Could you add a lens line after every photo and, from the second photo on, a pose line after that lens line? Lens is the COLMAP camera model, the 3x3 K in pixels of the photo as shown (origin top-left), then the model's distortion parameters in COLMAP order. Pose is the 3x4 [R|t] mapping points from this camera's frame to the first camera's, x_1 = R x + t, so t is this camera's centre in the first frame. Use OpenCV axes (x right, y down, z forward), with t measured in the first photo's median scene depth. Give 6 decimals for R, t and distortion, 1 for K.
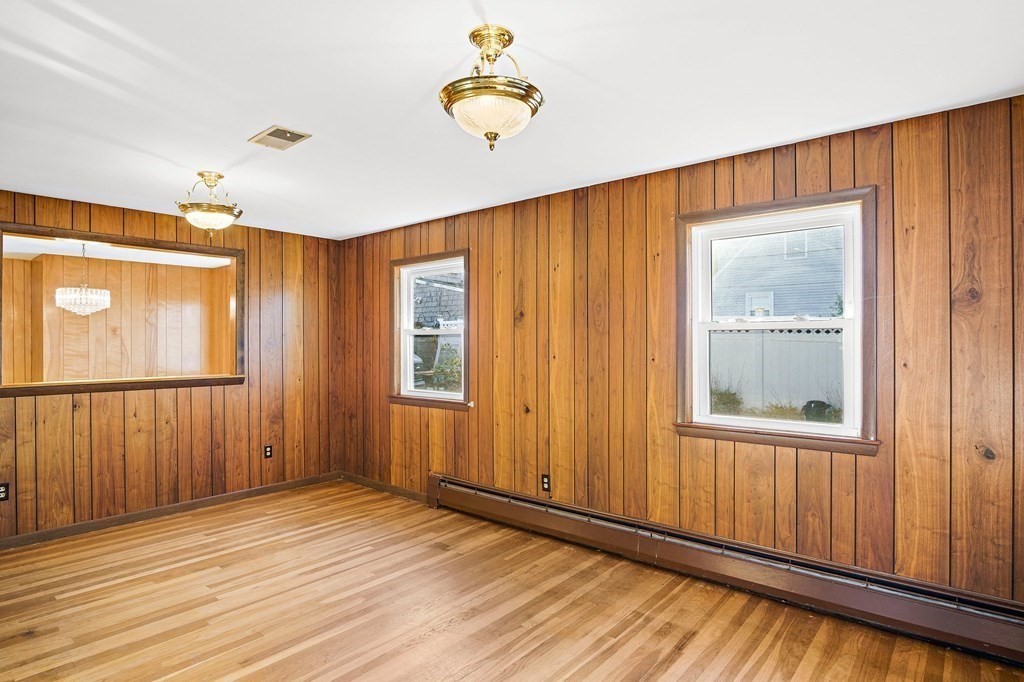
lens RADIAL K [[548.1, 0, 511.1], [0, 548.1, 338.6], [0, 0, 1]] dist [-0.024485, -0.001386]
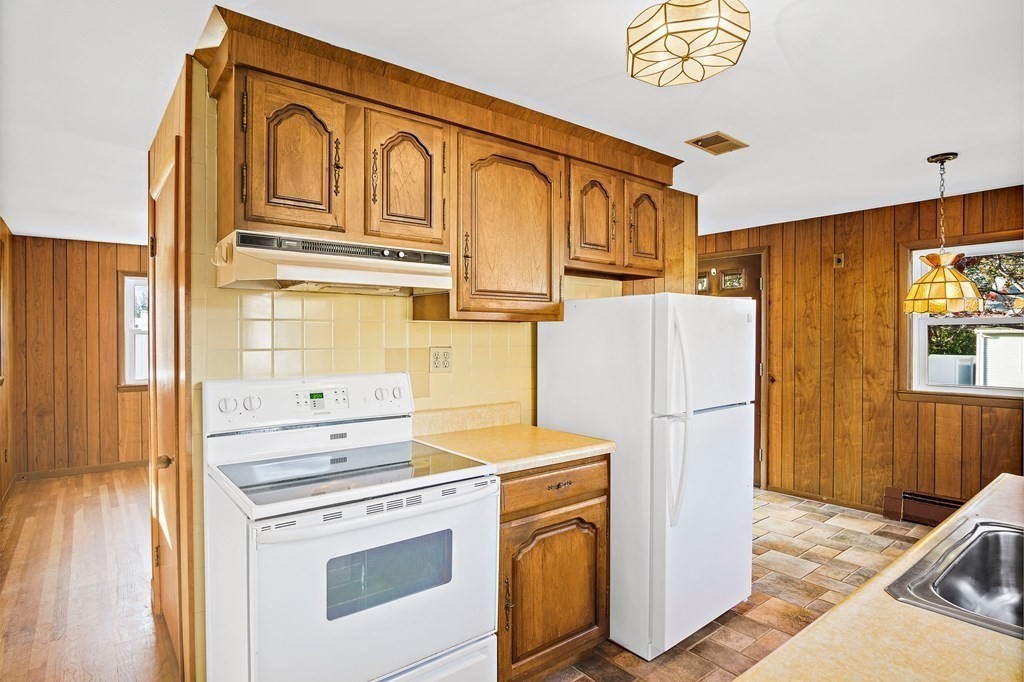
lens RADIAL K [[548.1, 0, 507.5], [0, 548.1, 344.7], [0, 0, 1]] dist [-0.024485, -0.001386]
pose [[0.182035, -0.010094, 0.983240, -1.146802], [0.000155, 0.999948, 0.010237, 0.004654], [-0.983292, -0.001711, 0.182027, -0.023154]]
